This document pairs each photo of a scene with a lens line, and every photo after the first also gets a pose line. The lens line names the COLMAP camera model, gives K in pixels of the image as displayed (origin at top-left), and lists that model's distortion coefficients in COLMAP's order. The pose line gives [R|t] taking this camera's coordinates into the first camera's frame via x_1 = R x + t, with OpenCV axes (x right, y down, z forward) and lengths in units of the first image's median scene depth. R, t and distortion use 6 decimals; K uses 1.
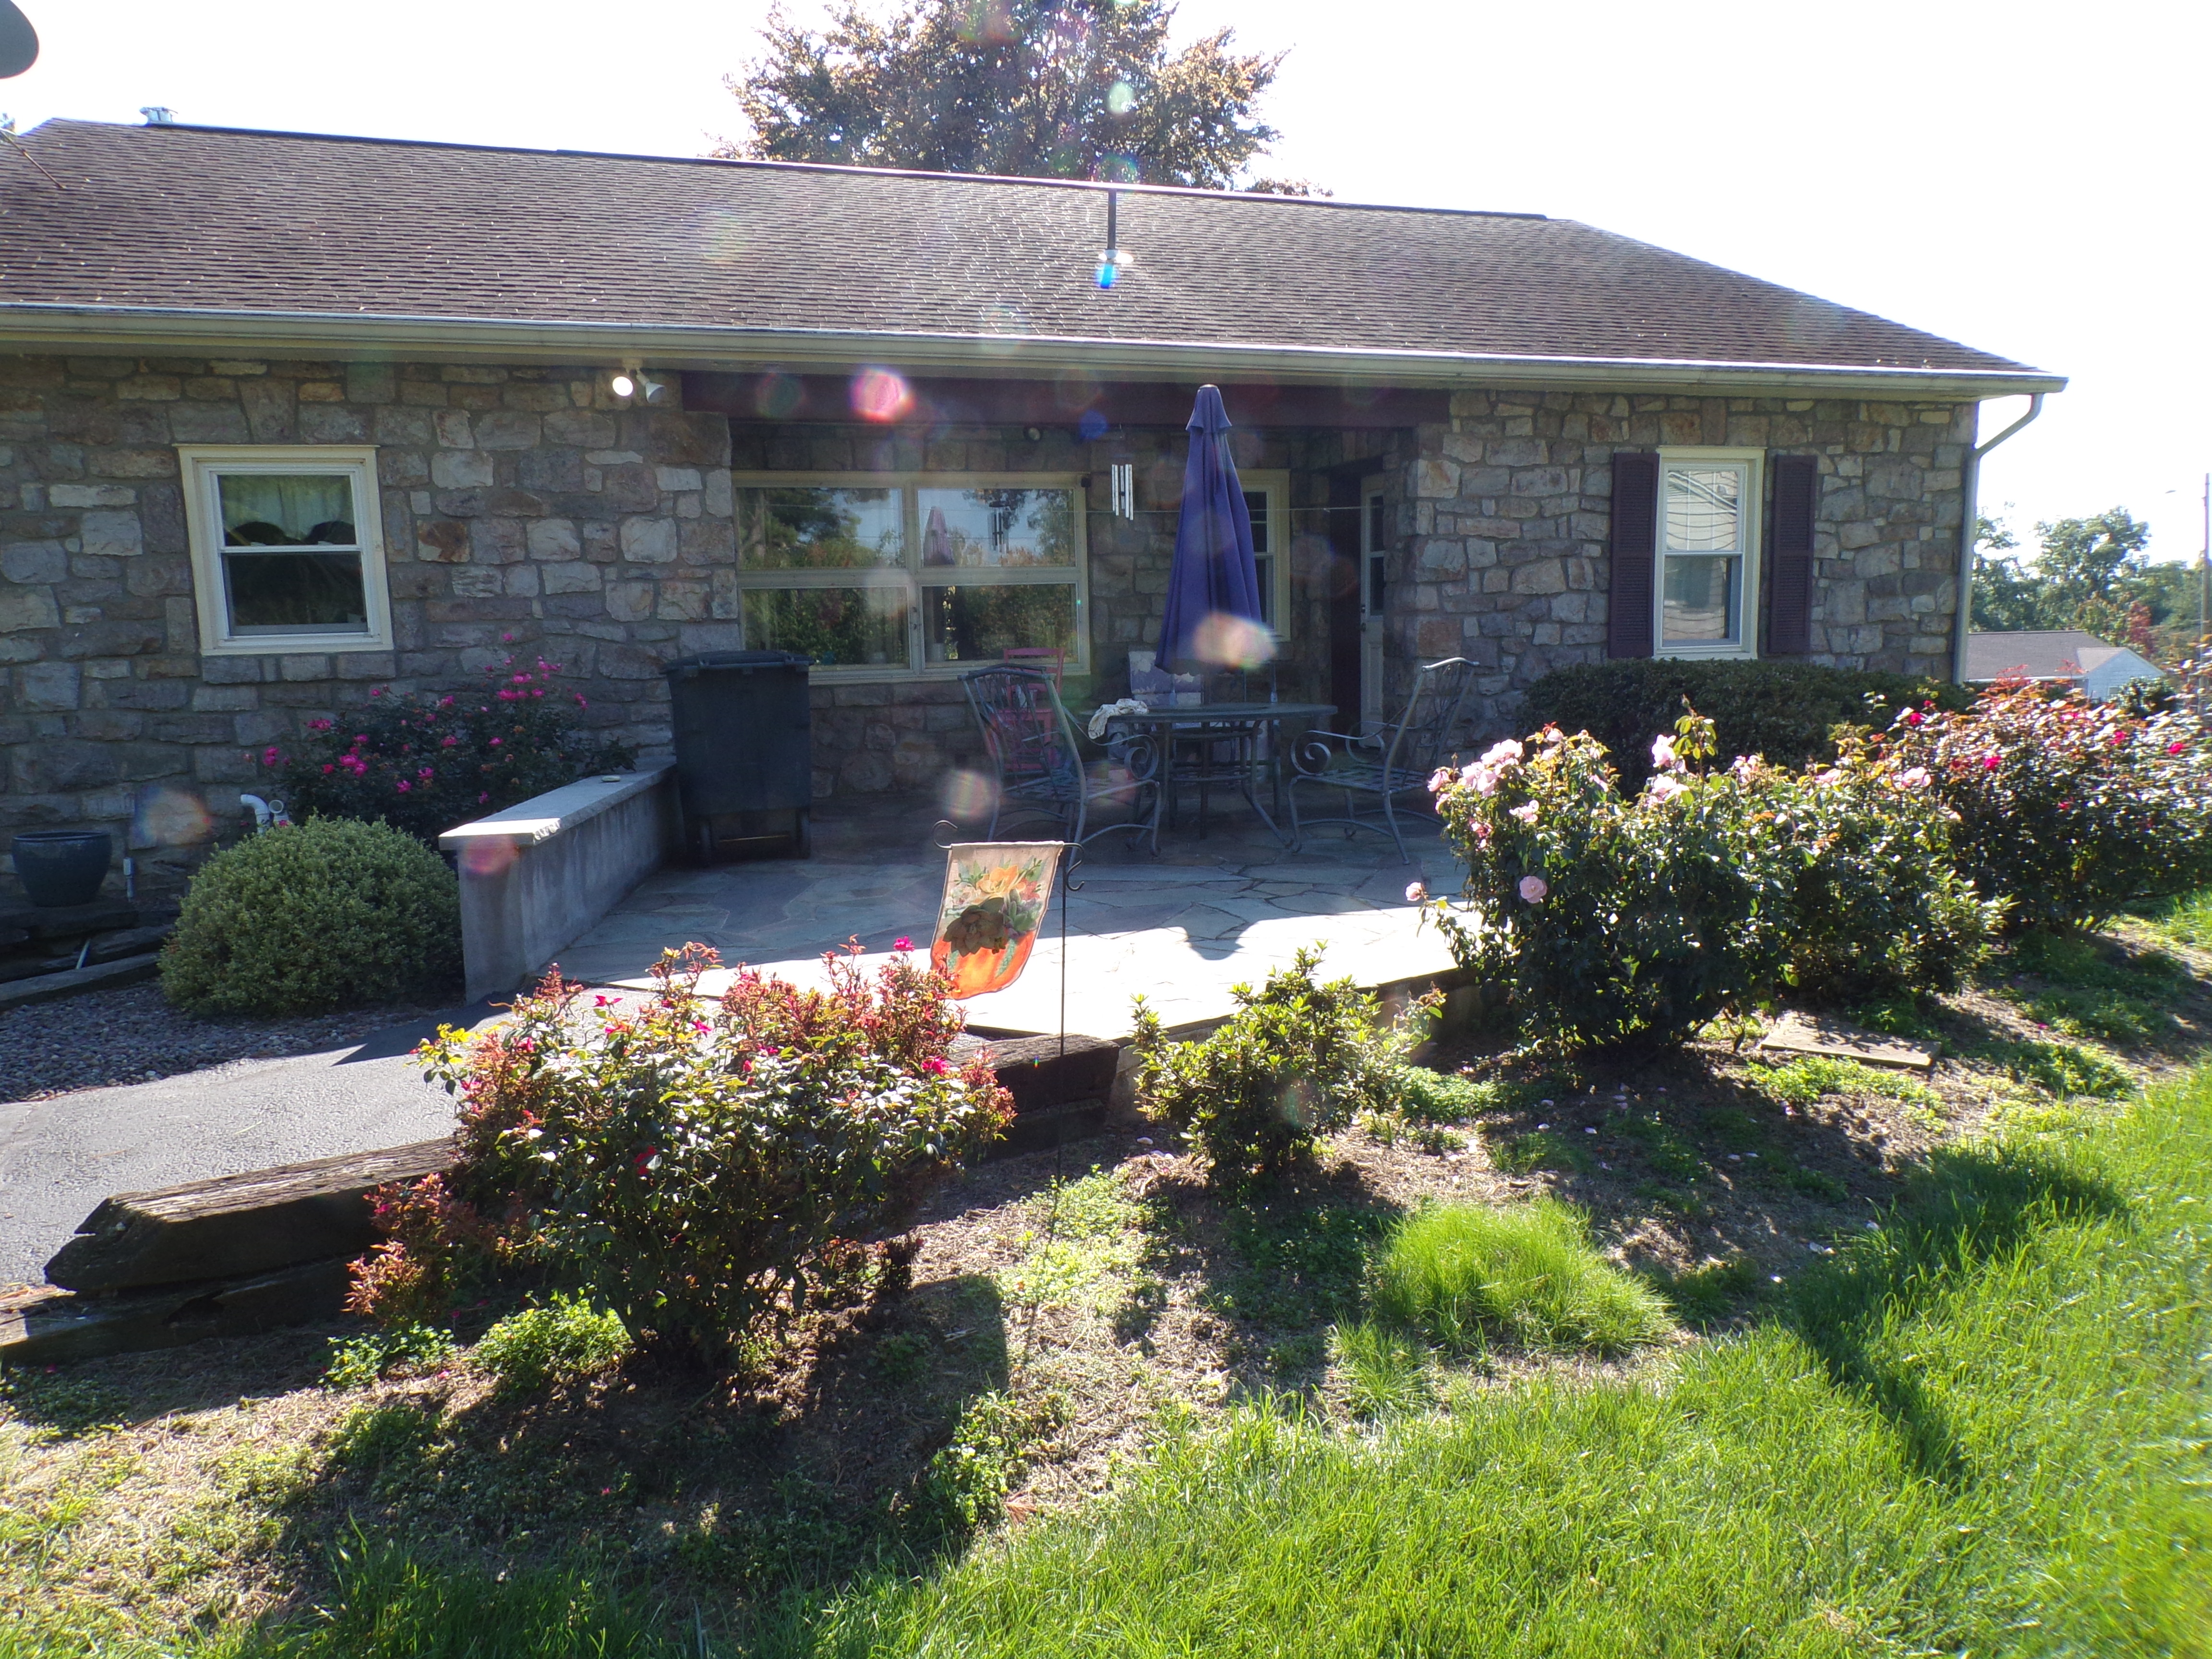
lens RADIAL K [[1527.1, 0, 1116.9], [0, 1527.1, 834.9], [0, 0, 1]] dist [-0.011232, -0.004684]
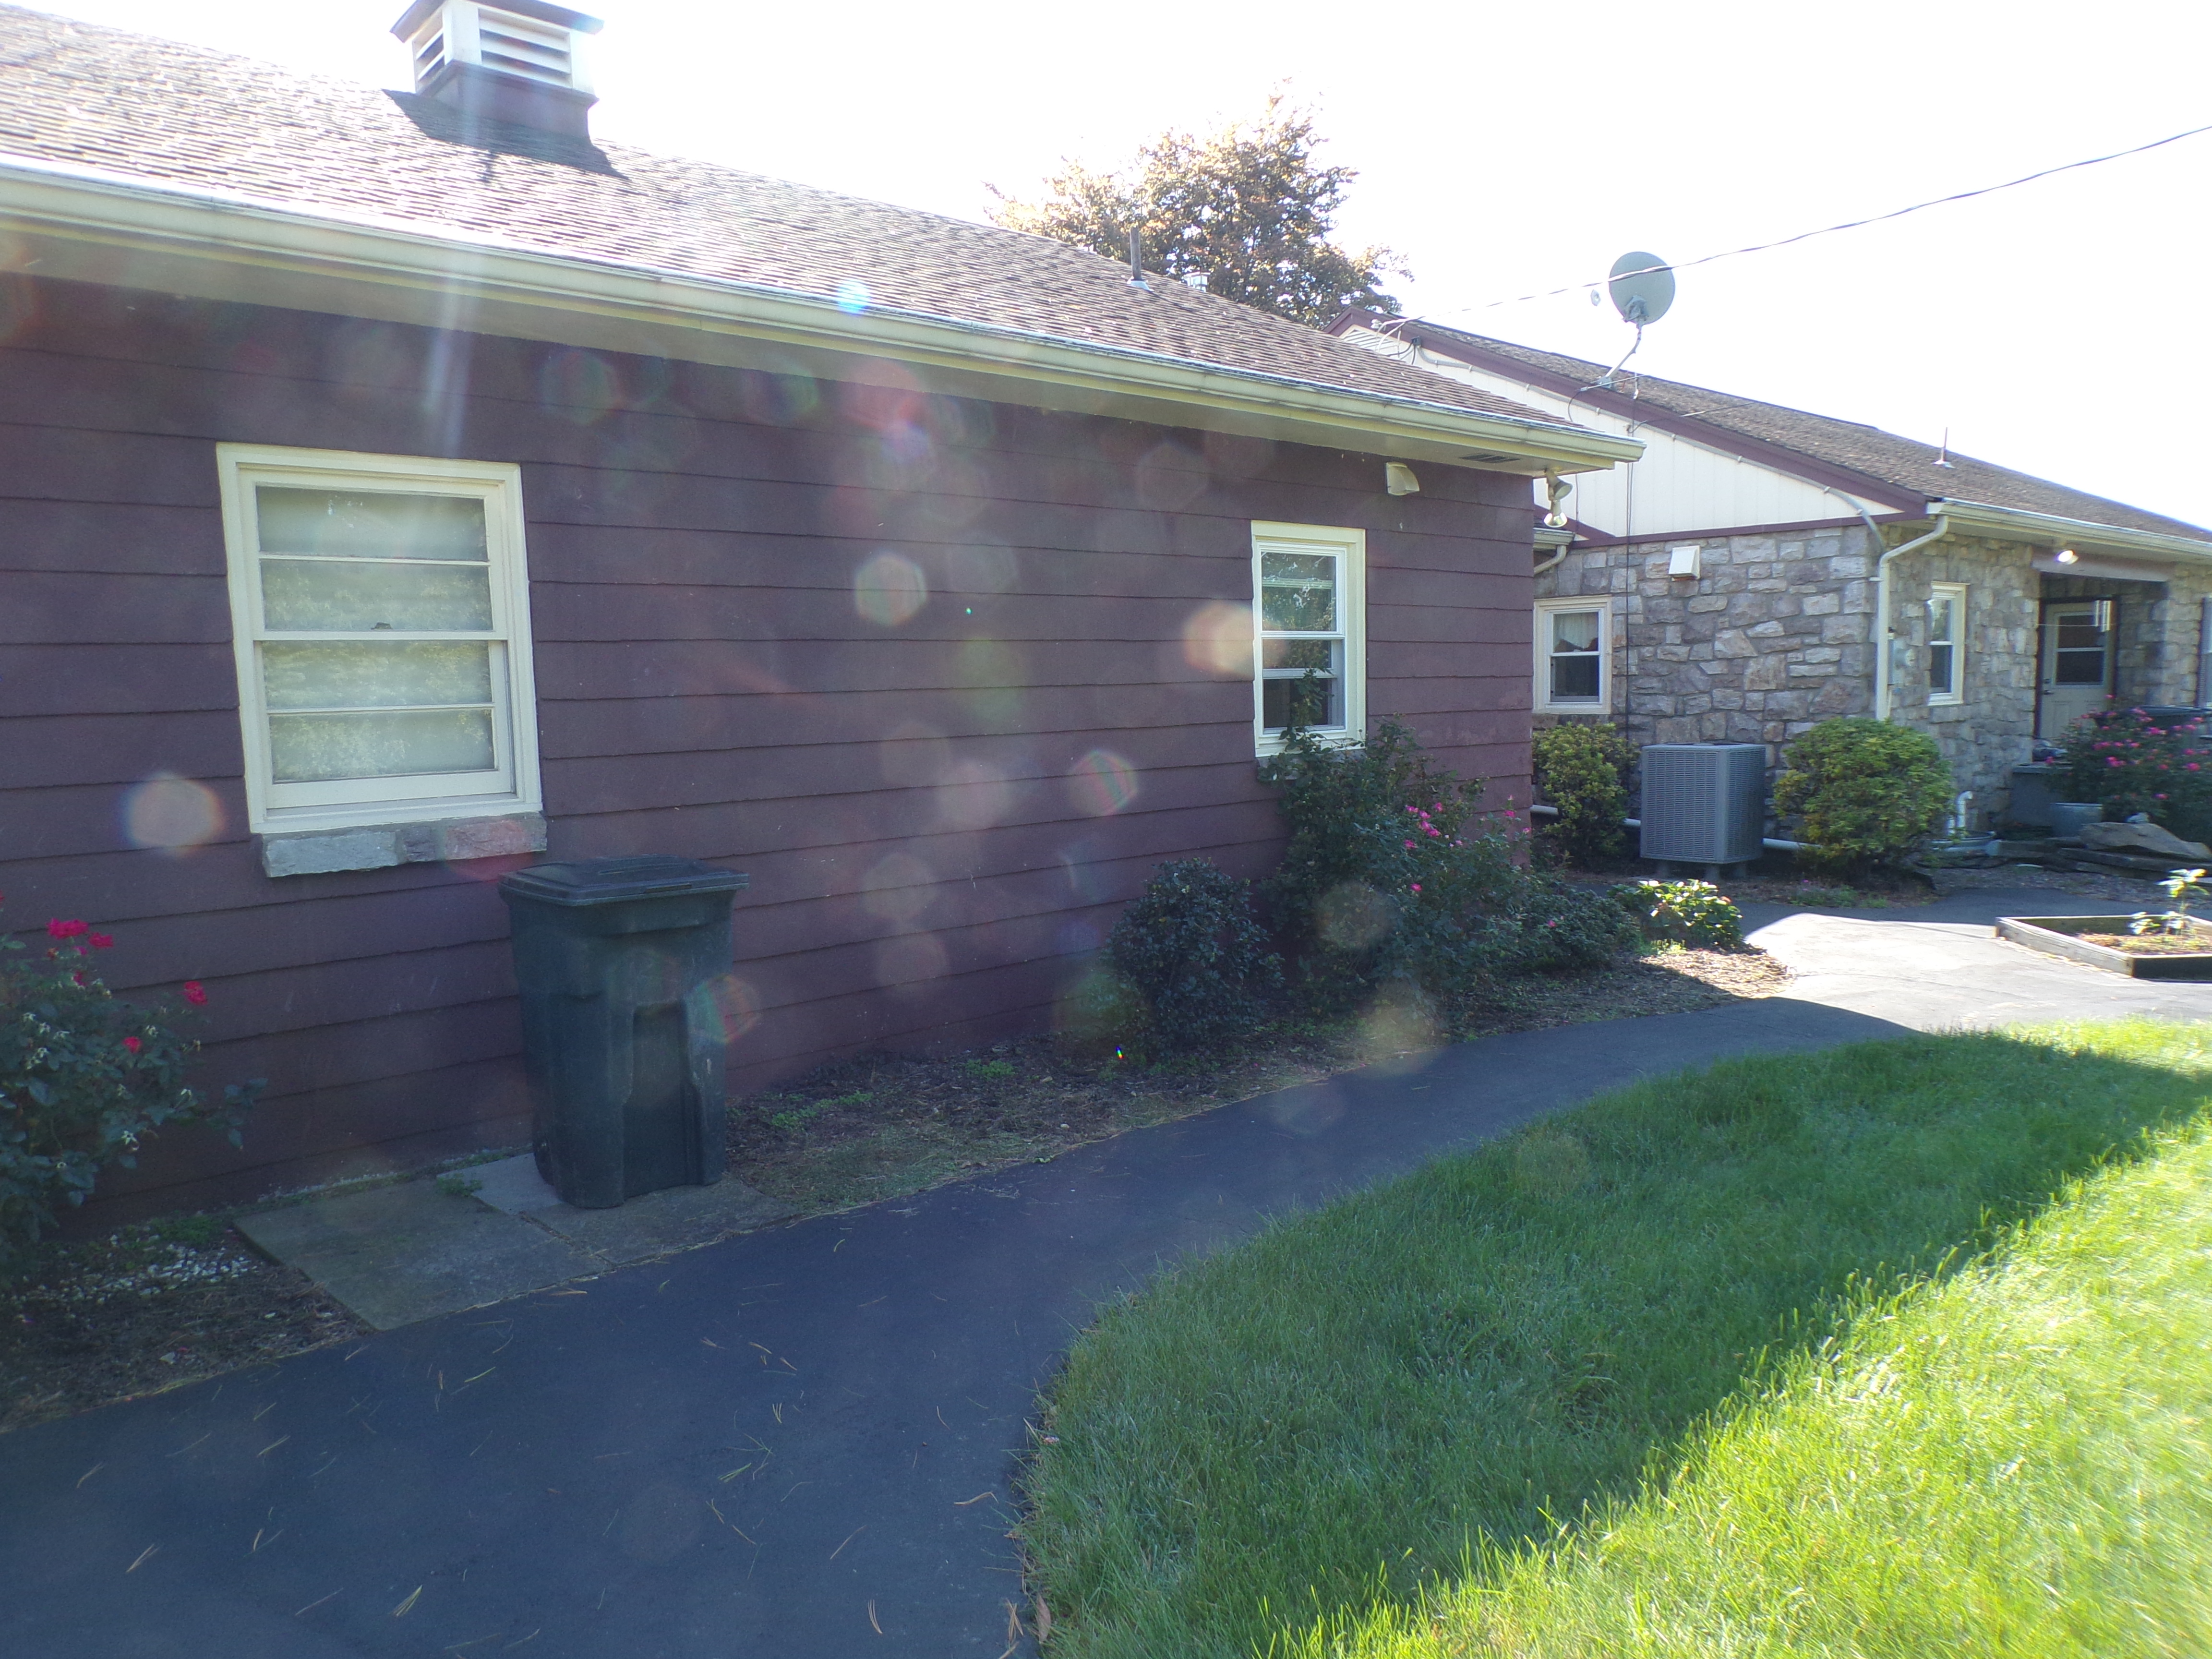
lens RADIAL K [[1521.7, 0, 1106.0], [0, 1521.7, 829.5], [0, 0, 1]] dist [-0.073274, 0.099796]
pose [[0.915446, -0.031184, 0.401231, -2.001478], [0.048213, 0.998311, -0.032412, 0.027017], [-0.399543, 0.049016, 0.915403, -0.141935]]
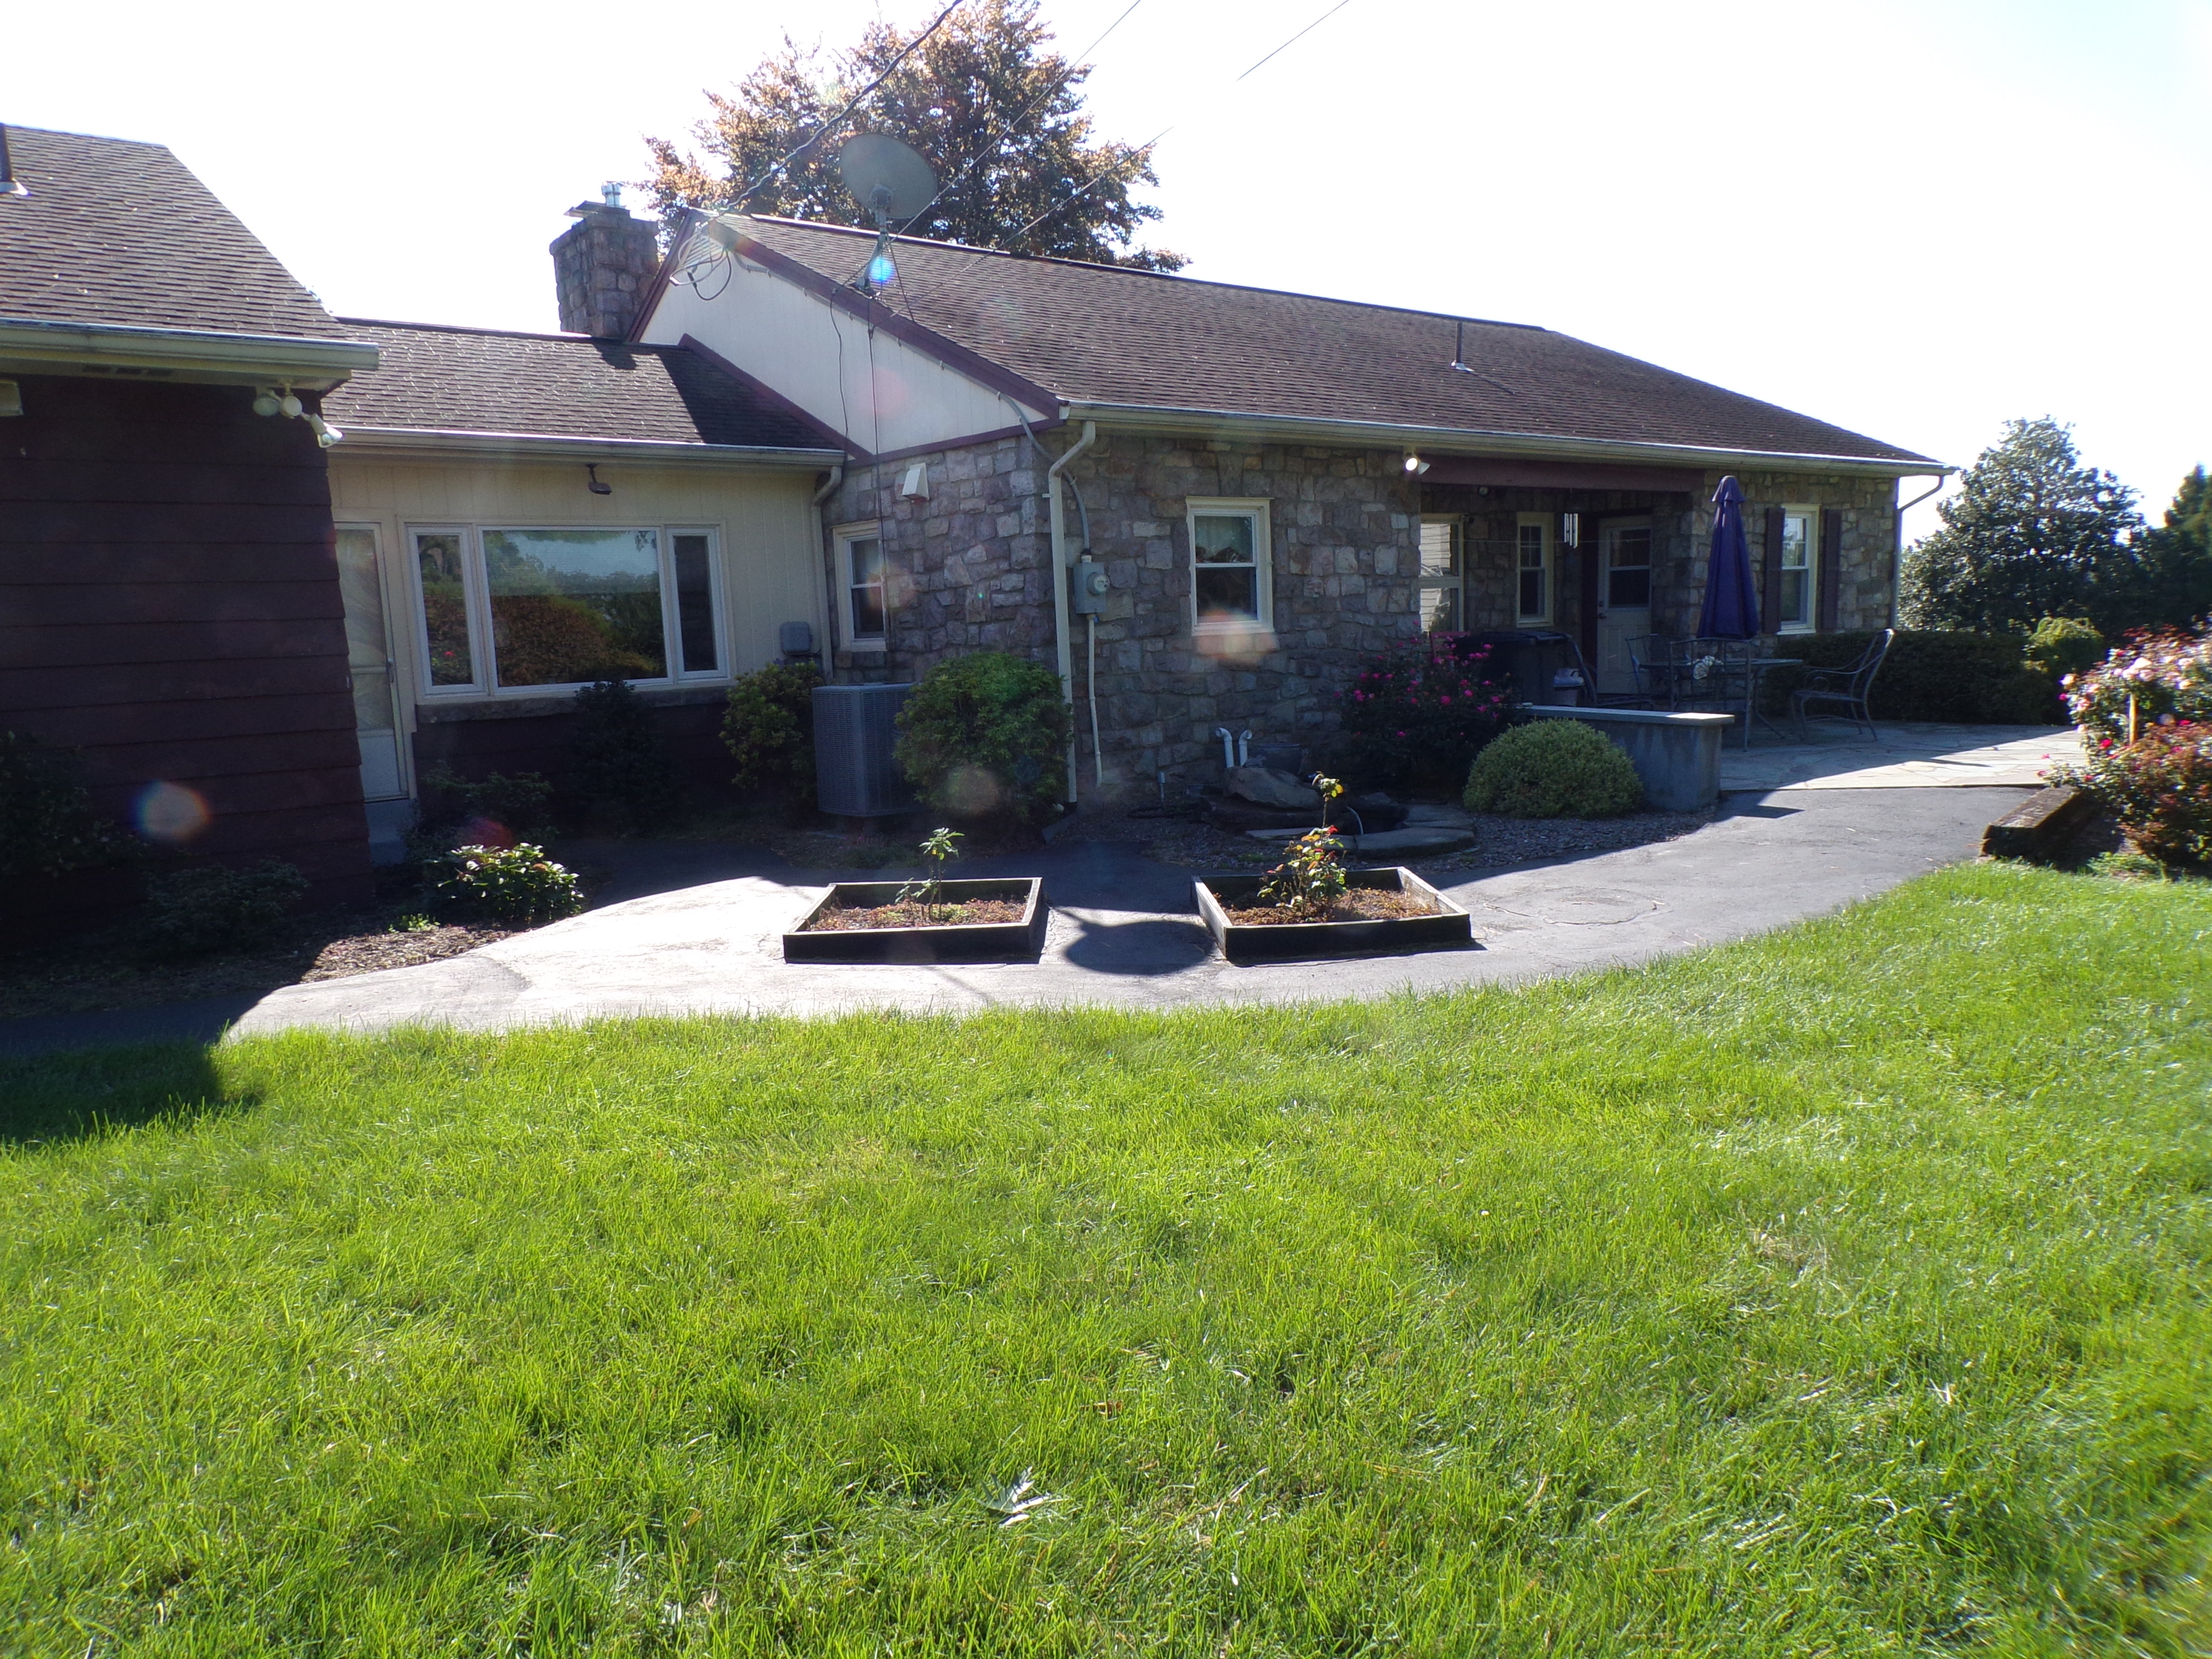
lens RADIAL K [[1524.4, 0, 1106.0], [0, 1524.4, 829.5], [0, 0, 1]] dist [0.005280, 0.007391]
pose [[0.936442, -0.055633, 0.346384, -1.157735], [0.057299, 0.998342, 0.005440, 0.057506], [-0.346113, 0.014753, 0.938077, -0.366822]]
